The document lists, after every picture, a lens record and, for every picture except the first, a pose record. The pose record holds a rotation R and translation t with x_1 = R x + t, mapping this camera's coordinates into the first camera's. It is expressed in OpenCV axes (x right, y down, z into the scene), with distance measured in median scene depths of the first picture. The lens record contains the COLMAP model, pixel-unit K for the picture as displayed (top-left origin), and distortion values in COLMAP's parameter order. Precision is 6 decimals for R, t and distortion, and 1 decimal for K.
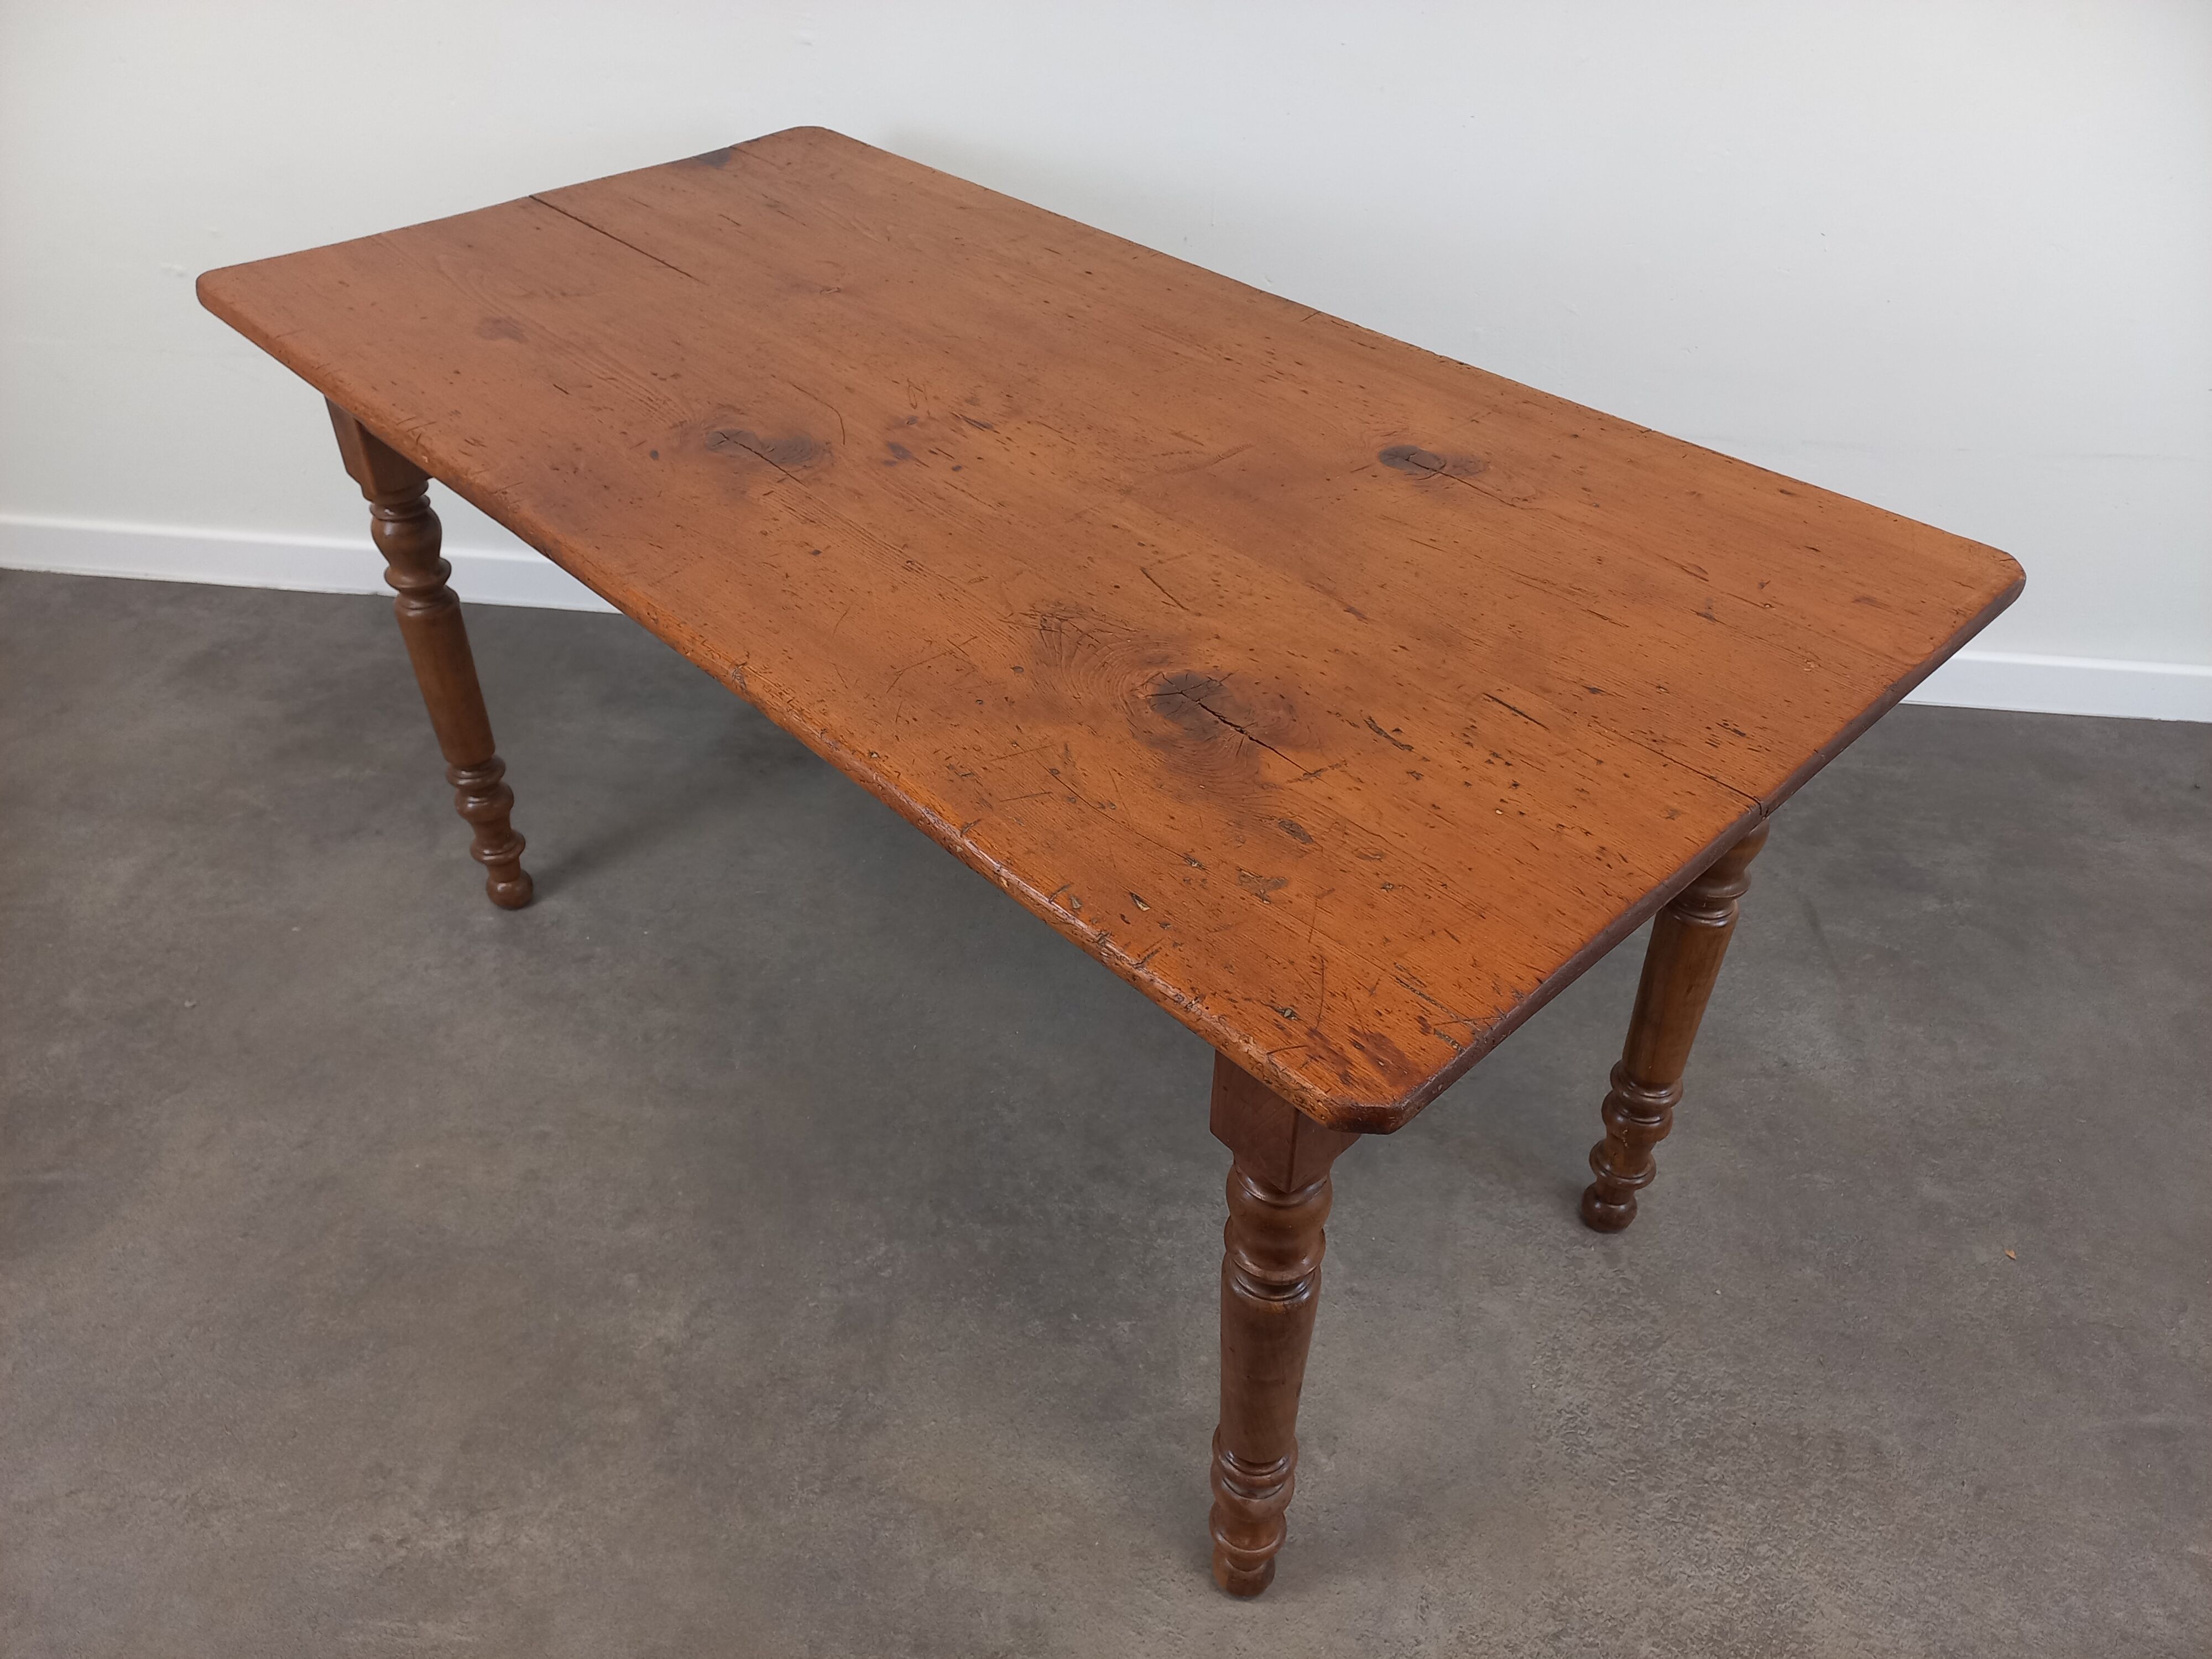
lens RADIAL K [[1636.3, 0, 1096.6], [0, 1636.3, 850.8], [0, 0, 1]] dist [0.047553, -0.039890]
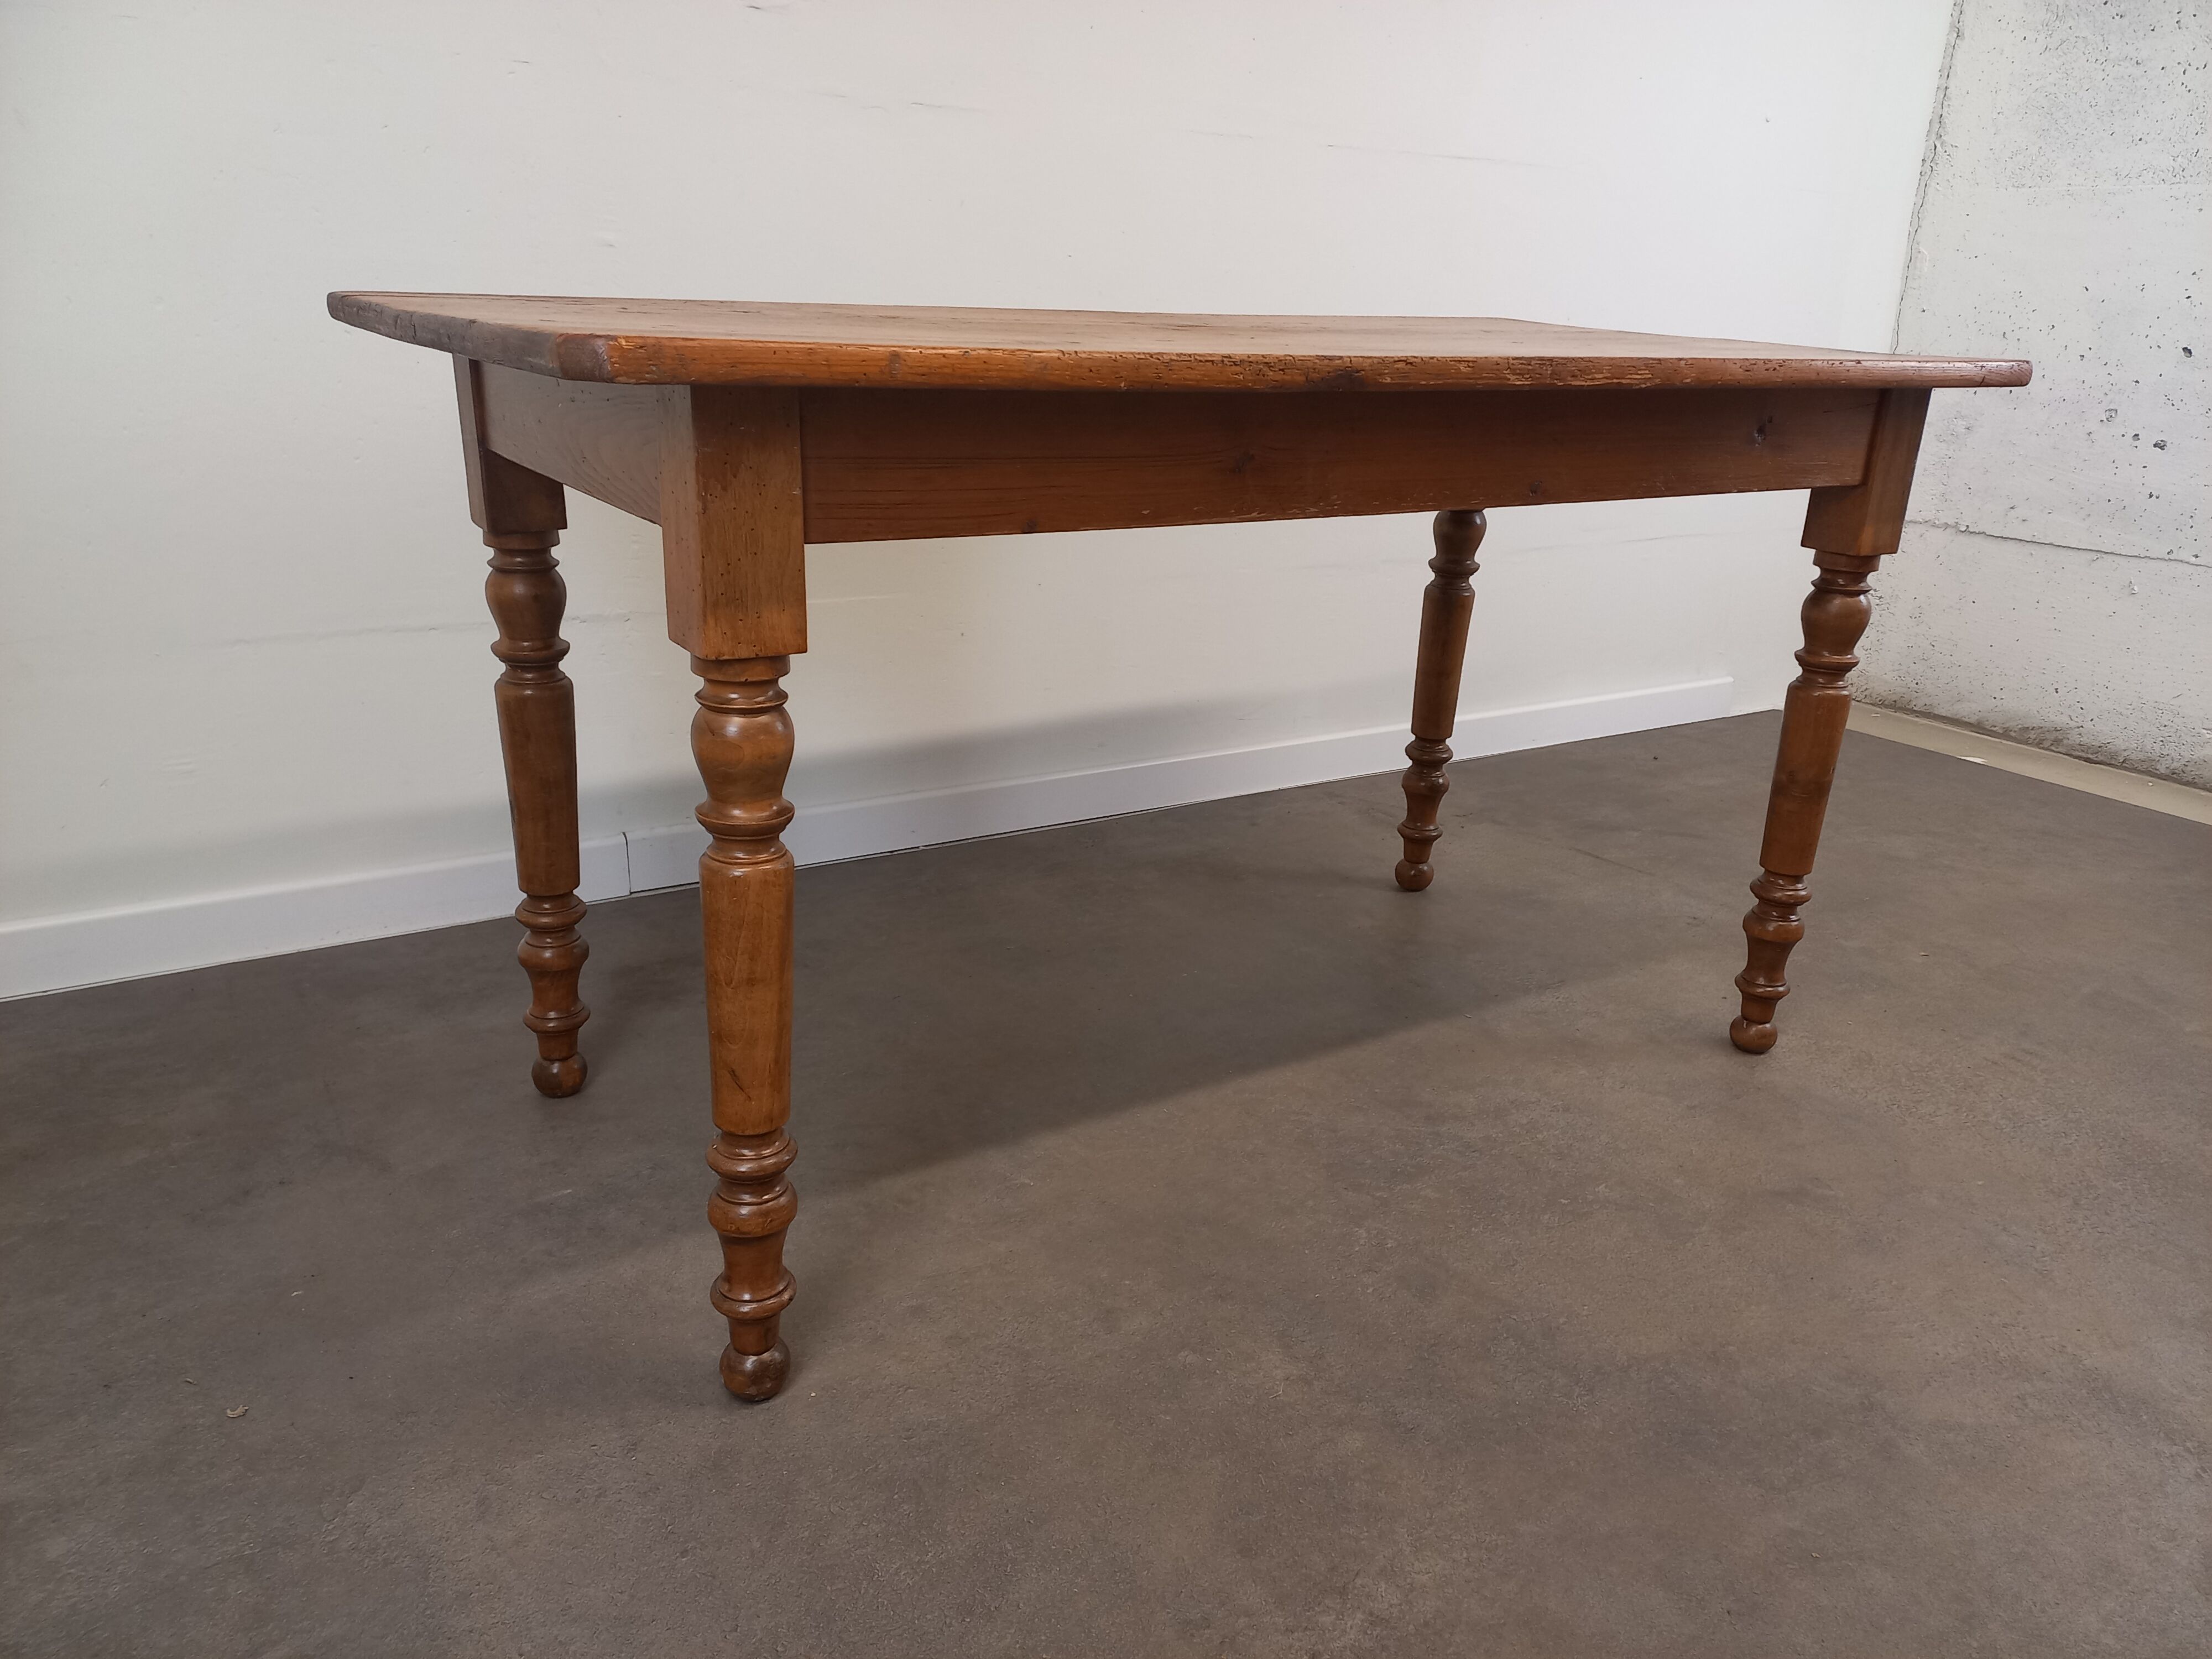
lens RADIAL K [[1621.7, 0, 1110.1], [0, 1621.7, 831.7], [0, 0, 1]] dist [0.035597, -0.005597]
pose [[0.755726, -0.173641, 0.631448, -0.791615], [0.391089, 0.893058, -0.222479, 0.199043], [-0.525289, 0.415086, 0.742816, 0.333583]]
